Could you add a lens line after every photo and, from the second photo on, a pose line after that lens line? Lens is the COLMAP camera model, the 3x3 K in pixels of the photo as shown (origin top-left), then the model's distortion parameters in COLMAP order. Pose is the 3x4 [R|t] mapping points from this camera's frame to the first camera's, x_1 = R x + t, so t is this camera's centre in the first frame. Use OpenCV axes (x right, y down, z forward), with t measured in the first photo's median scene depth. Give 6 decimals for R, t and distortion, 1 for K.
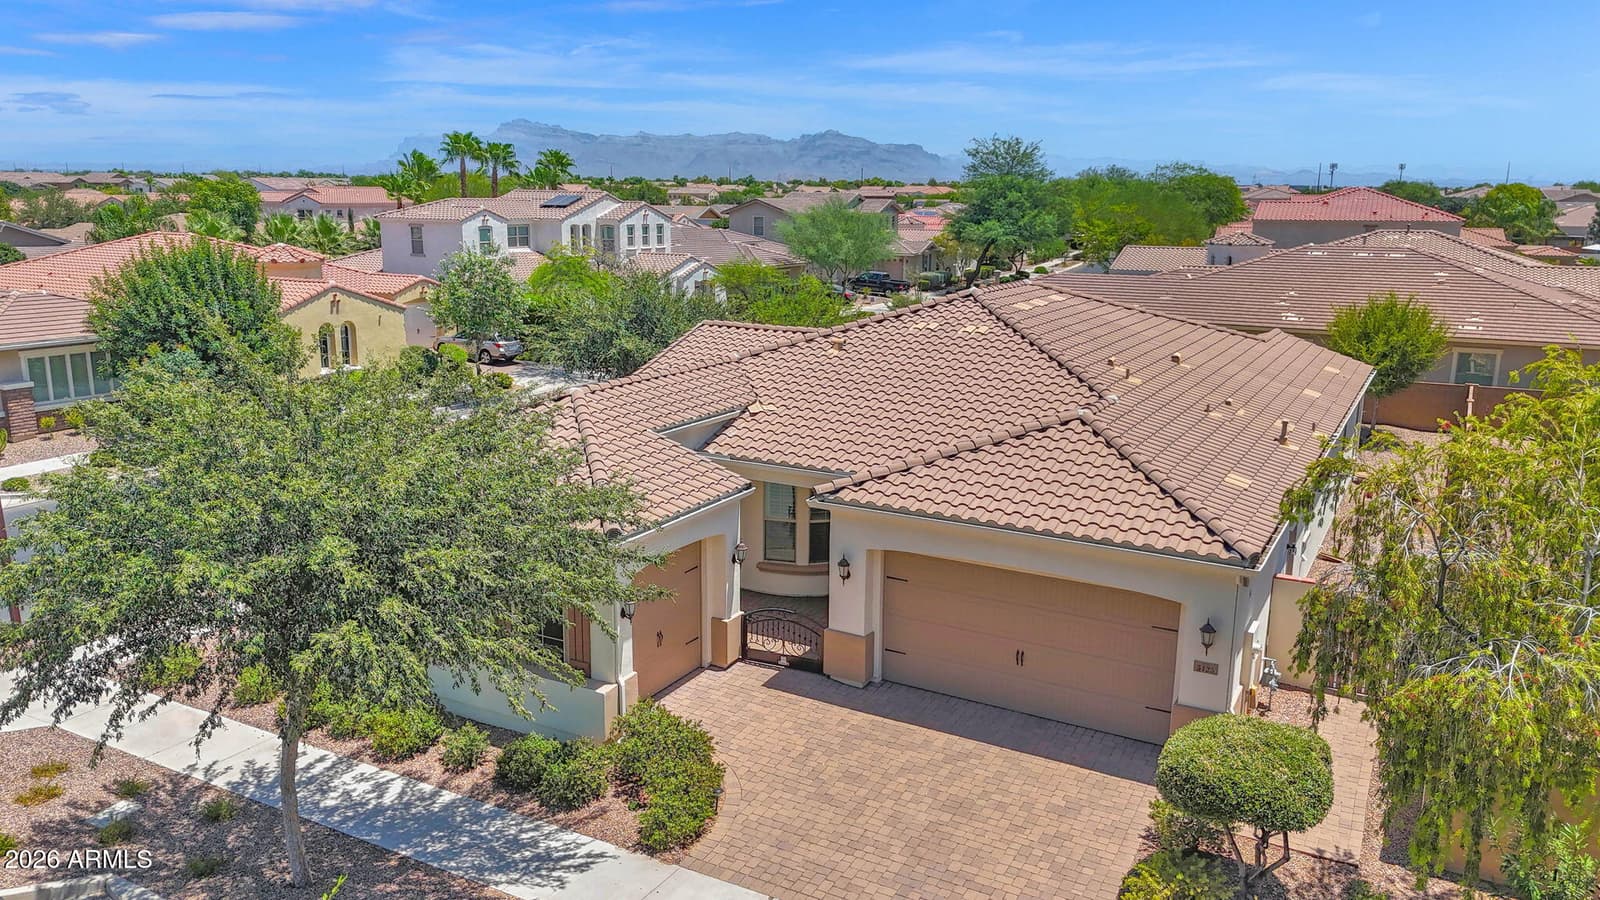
lens RADIAL K [[1179.0, 0, 802.1], [0, 1179.0, 452.0], [0, 0, 1]] dist [0.044862, -0.033367]
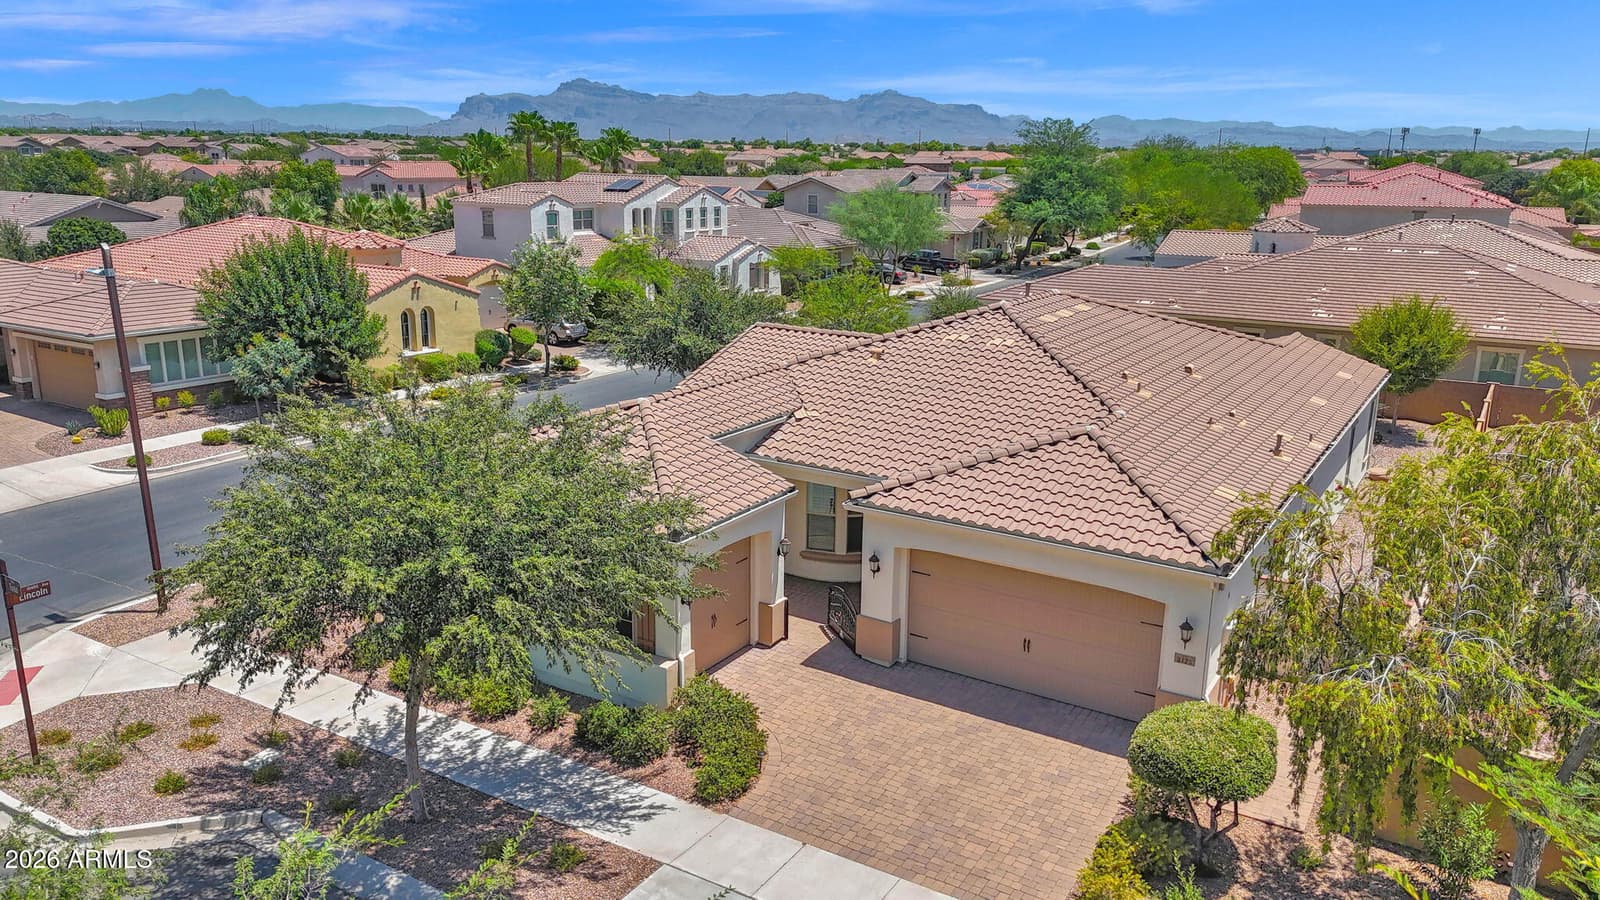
lens RADIAL K [[1179.0, 0, 799.6], [0, 1179.0, 449.2], [0, 0, 1]] dist [0.044862, -0.033367]
pose [[0.998772, 0.014658, -0.047328, 0.014728], [-0.013219, 0.999445, 0.030576, -0.044399], [0.047750, -0.029913, 0.998411, -0.137020]]
